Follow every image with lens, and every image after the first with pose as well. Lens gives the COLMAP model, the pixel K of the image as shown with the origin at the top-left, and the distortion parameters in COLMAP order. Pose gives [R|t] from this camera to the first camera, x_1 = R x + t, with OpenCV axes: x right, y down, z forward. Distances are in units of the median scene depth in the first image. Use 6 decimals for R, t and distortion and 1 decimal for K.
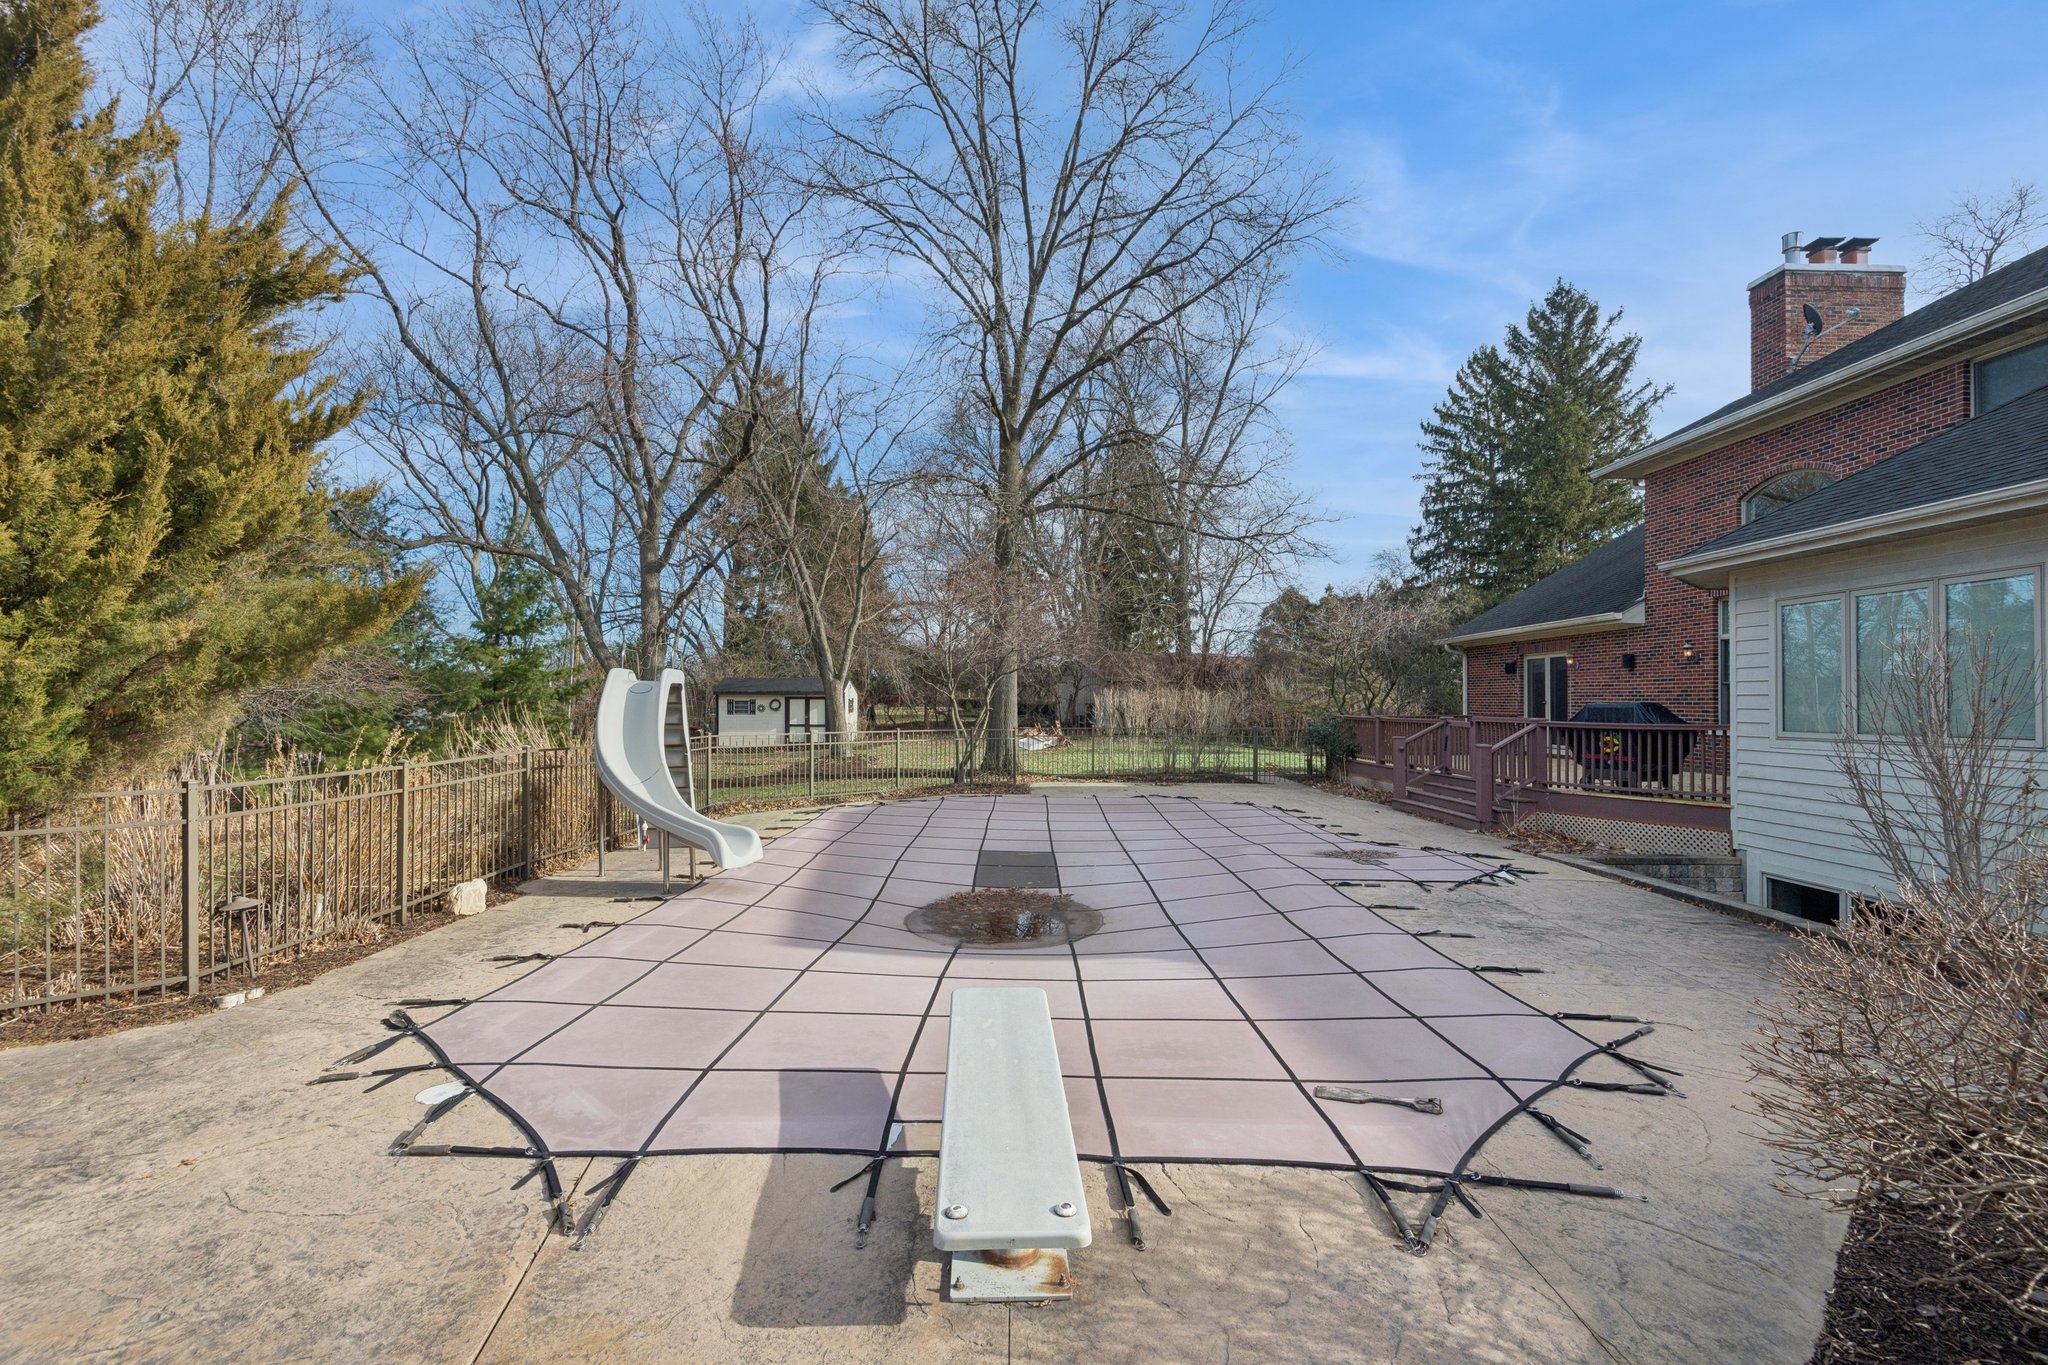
lens RADIAL K [[957.5, 0, 1019.5], [0, 957.5, 691.3], [0, 0, 1]] dist [0.011198, -0.001573]
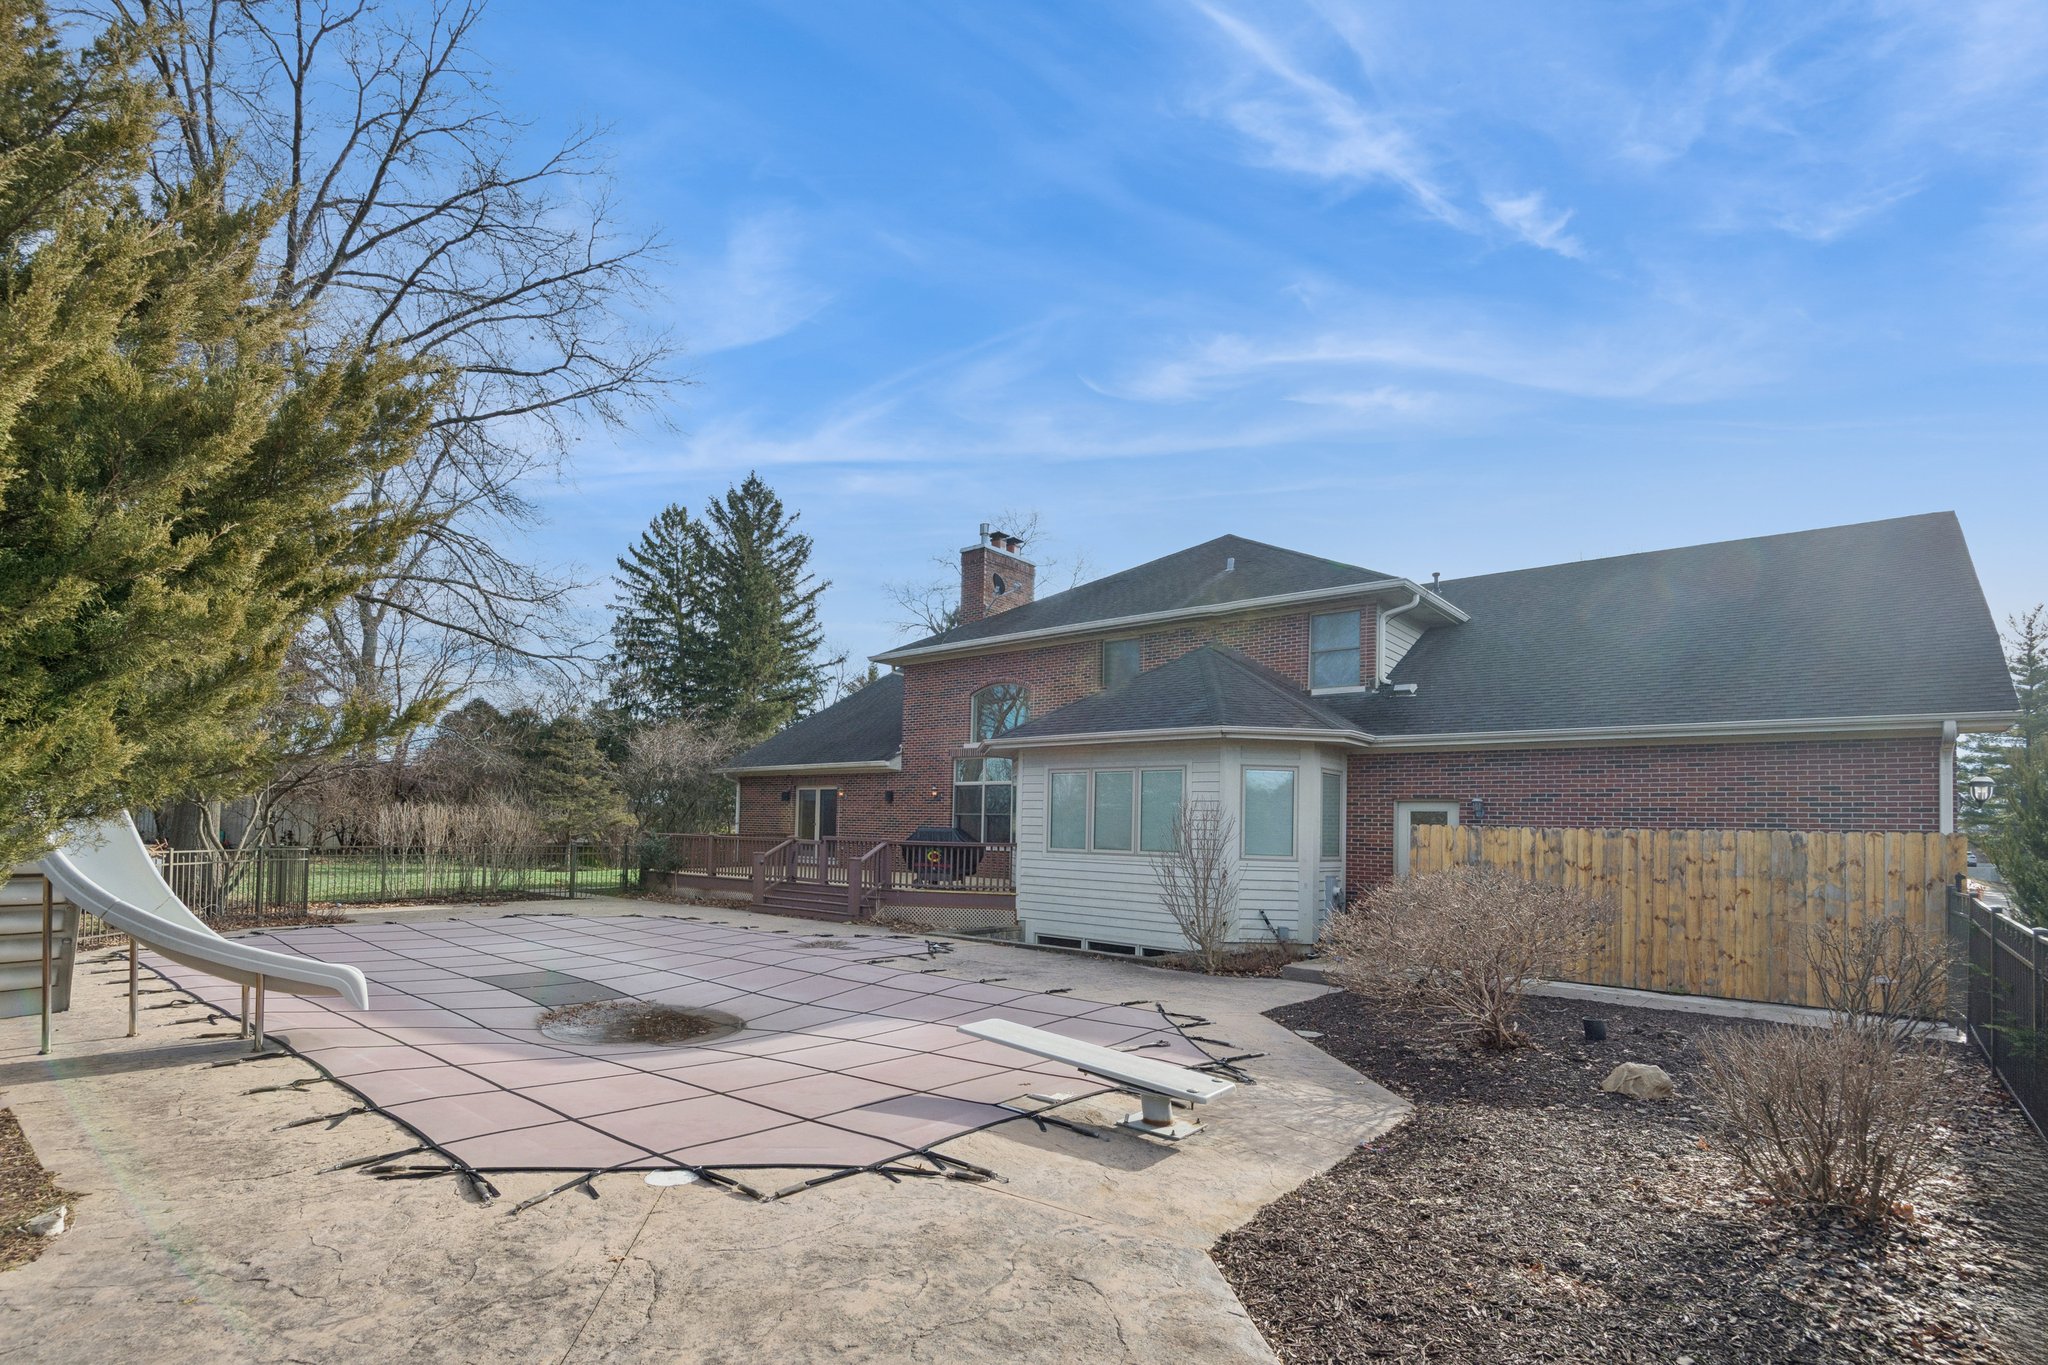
lens RADIAL K [[957.5, 0, 954.0], [0, 957.5, 783.0], [0, 0, 1]] dist [0.011198, -0.001573]
pose [[0.676920, 0.046154, 0.734608, -0.265675], [-0.028460, 0.998927, -0.036535, -0.002265], [-0.735506, 0.003824, 0.677507, -0.000391]]
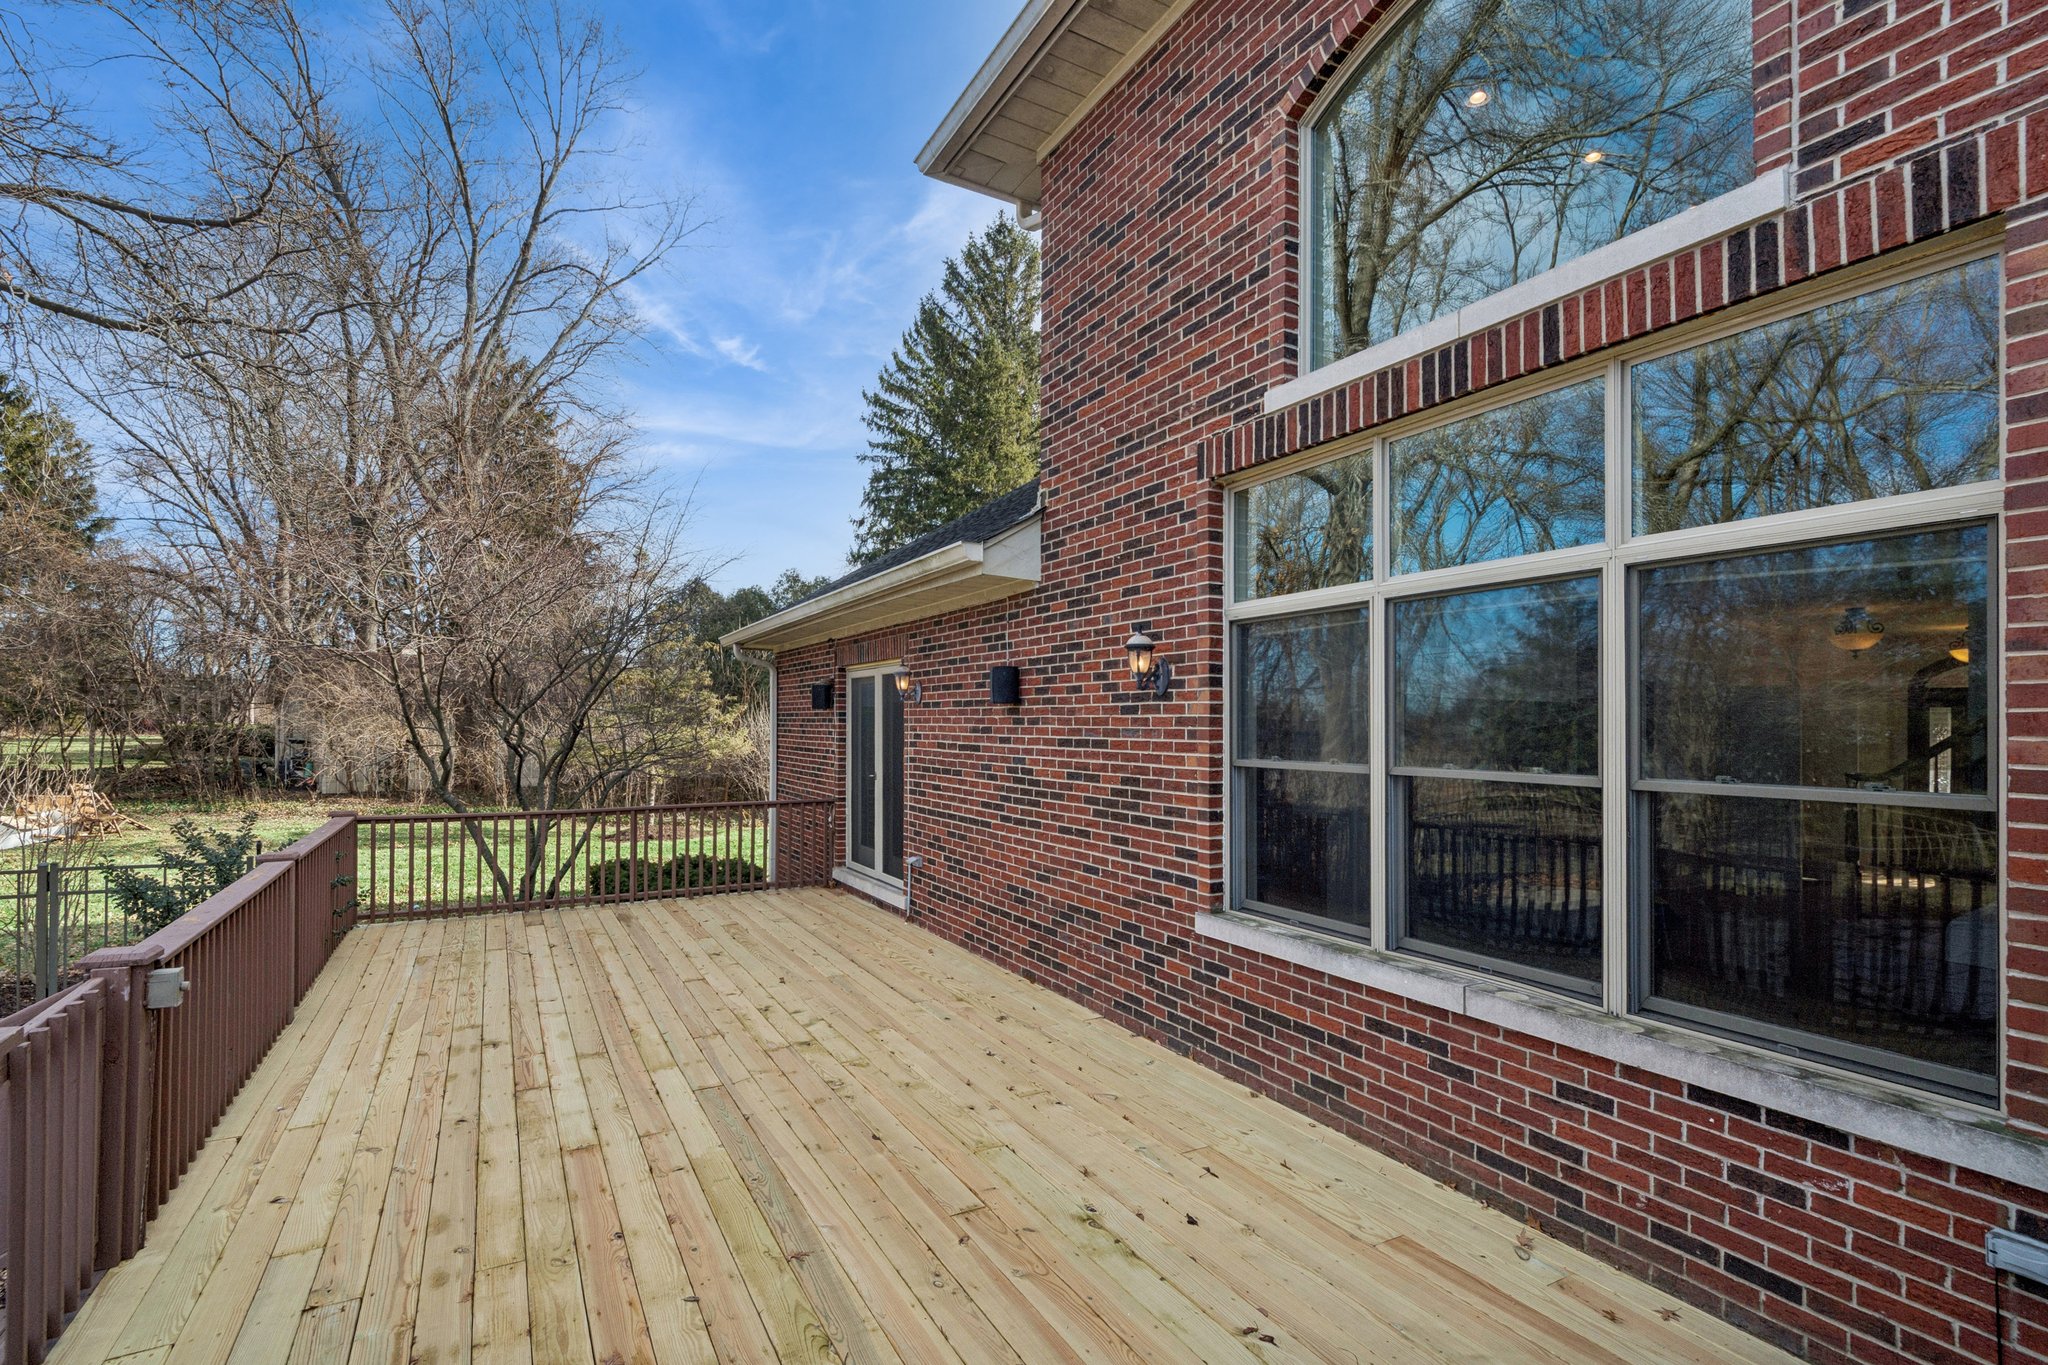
lens RADIAL K [[957.5, 0, 1025.4], [0, 957.5, 697.0], [0, 0, 1]] dist [0.011198, -0.001573]
pose [[0.877895, 0.011607, 0.478712, 0.391986], [-0.004898, 0.999872, -0.015260, -0.017963], [-0.478827, 0.011052, 0.877840, 0.569111]]
